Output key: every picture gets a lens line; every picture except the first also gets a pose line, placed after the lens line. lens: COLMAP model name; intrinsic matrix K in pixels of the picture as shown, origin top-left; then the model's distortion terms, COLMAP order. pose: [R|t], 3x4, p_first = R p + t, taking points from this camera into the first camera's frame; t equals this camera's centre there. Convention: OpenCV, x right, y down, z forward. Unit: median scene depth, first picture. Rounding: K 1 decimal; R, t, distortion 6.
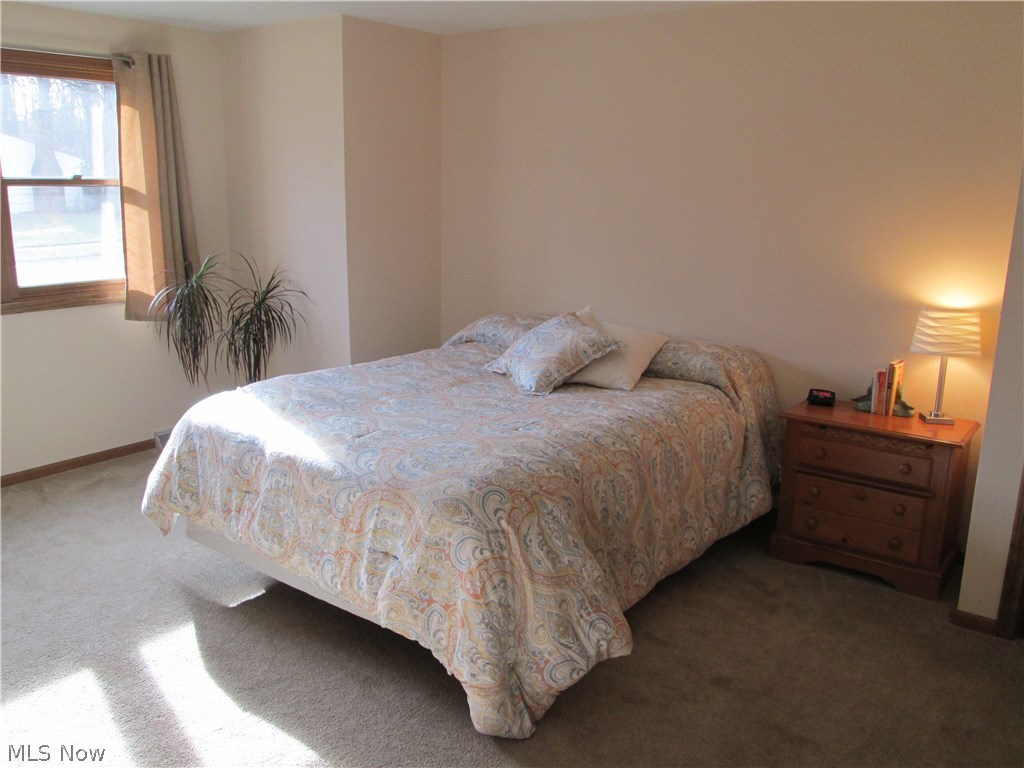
lens RADIAL K [[849.1, 0, 510.1], [0, 849.1, 379.7], [0, 0, 1]] dist [-0.051137, 0.028321]
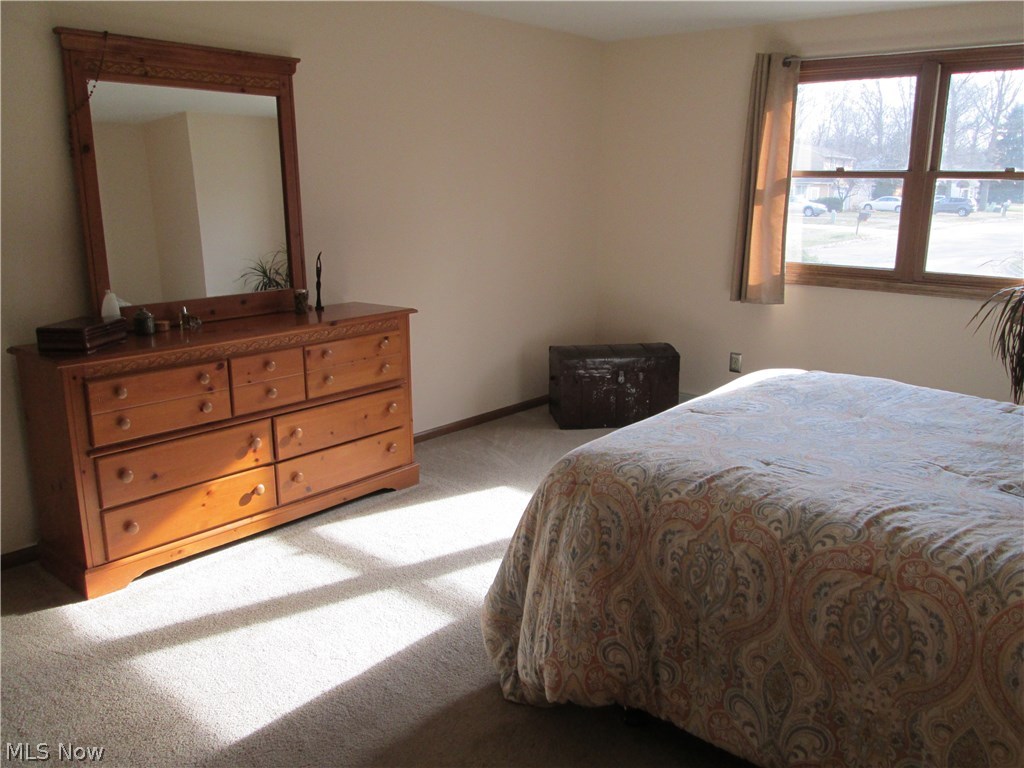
lens RADIAL K [[849.1, 0, 515.3], [0, 849.1, 382.4], [0, 0, 1]] dist [-0.051137, 0.028321]
pose [[-0.048227, 0.212981, -0.975865, 0.743137], [-0.239911, 0.945931, 0.218304, -0.122778], [0.969596, 0.244649, 0.005477, 0.742858]]
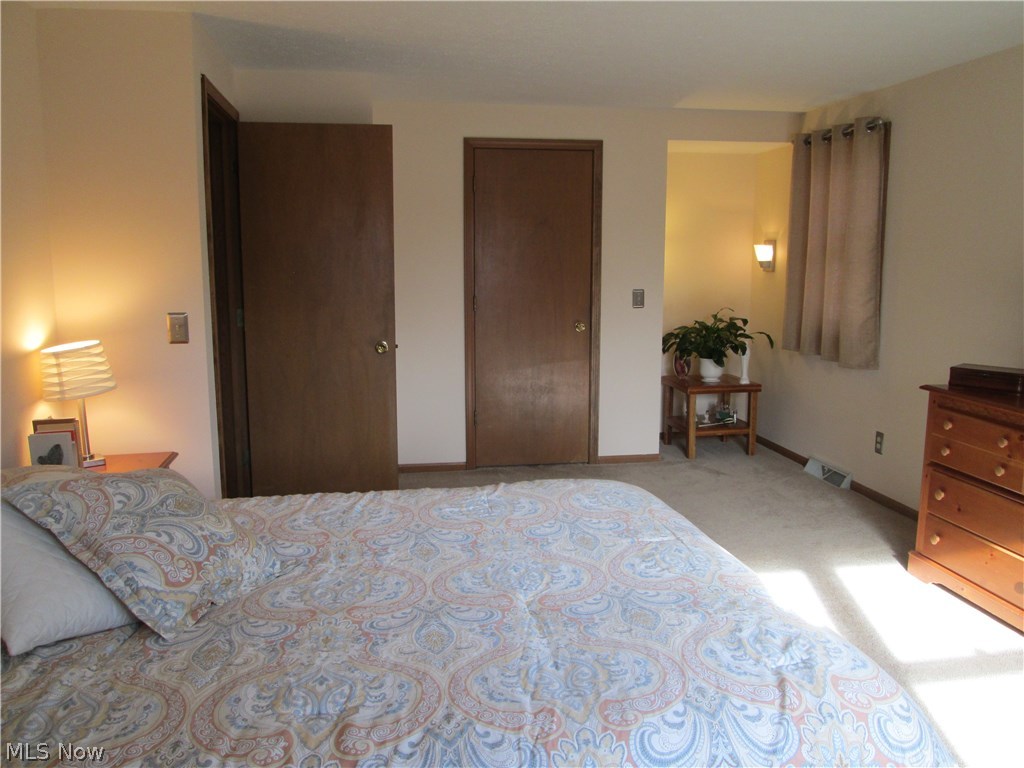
lens RADIAL K [[849.1, 0, 503.4], [0, 849.1, 384.3], [0, 0, 1]] dist [-0.051137, 0.028321]
pose [[-0.725054, -0.108606, 0.680075, -0.536826], [0.158751, 0.934537, 0.318493, -0.306272], [-0.670146, 0.338887, -0.660349, 1.469734]]
